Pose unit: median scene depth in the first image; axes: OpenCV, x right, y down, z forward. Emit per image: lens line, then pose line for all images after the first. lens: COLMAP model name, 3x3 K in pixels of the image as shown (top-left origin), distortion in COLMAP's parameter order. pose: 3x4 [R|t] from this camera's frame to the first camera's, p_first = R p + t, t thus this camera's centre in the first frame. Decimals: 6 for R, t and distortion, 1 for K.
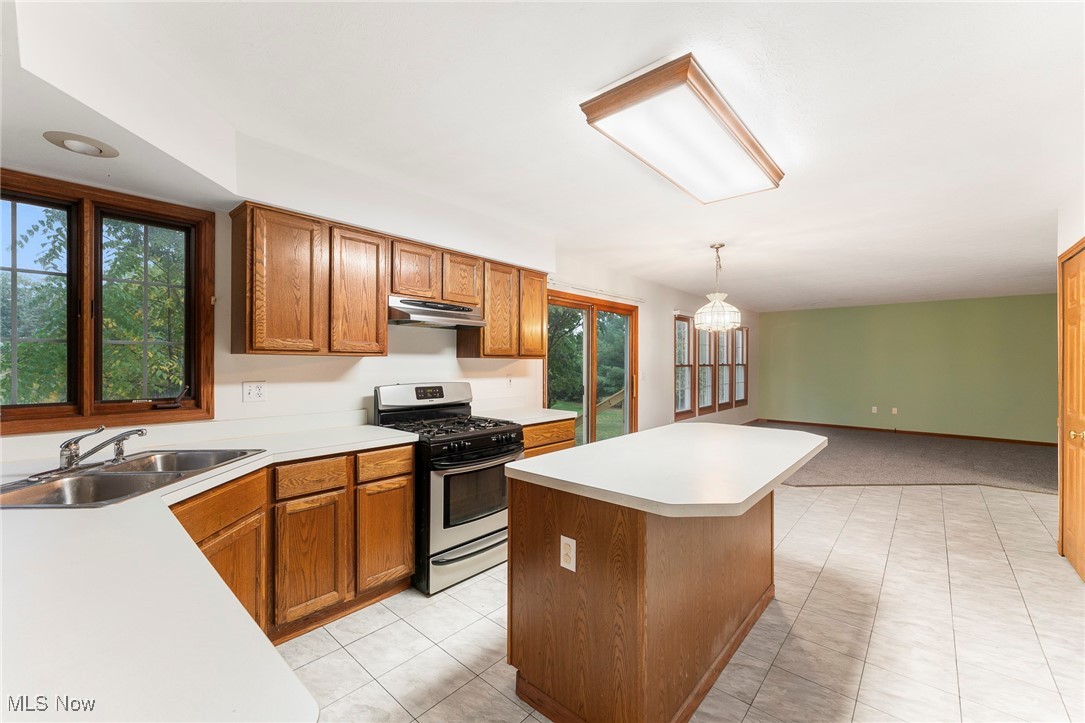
lens RADIAL K [[444.4, 0, 535.0], [0, 444.4, 359.4], [0, 0, 1]] dist [-0.001149, 0.000258]
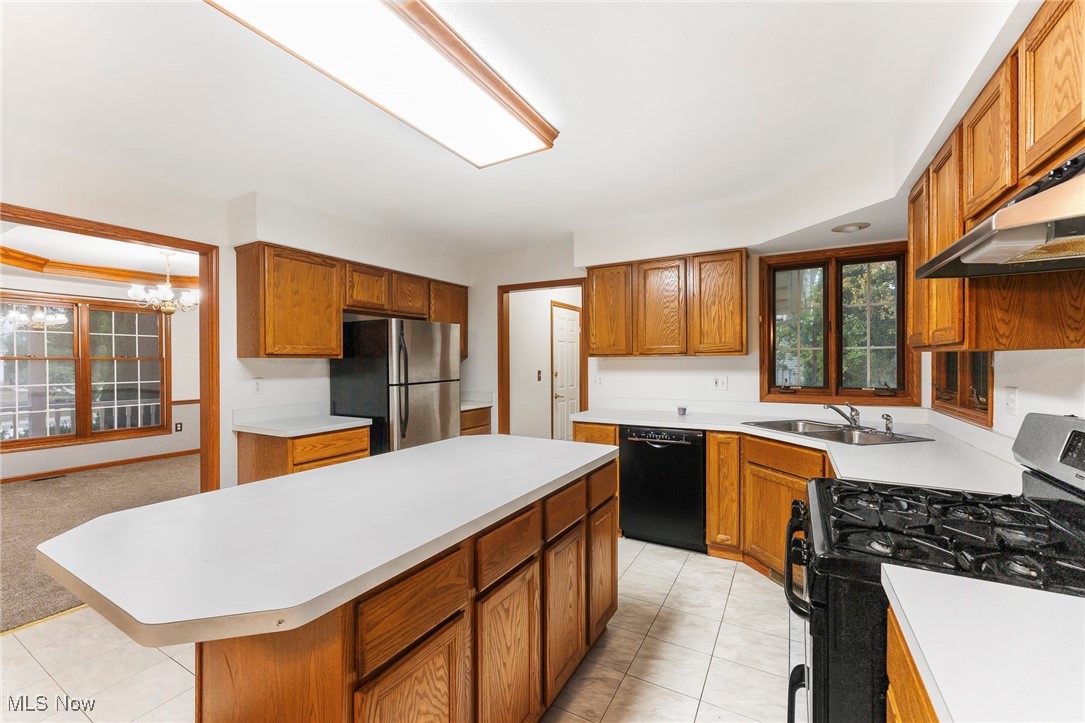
lens RADIAL K [[444.4, 0, 544.2], [0, 444.4, 362.7], [0, 0, 1]] dist [-0.001149, 0.000258]
pose [[-0.974192, -0.000555, -0.225720, 0.233753], [0.000947, 0.999978, -0.006544, 0.010375], [0.225718, -0.006589, -0.974170, 1.242997]]
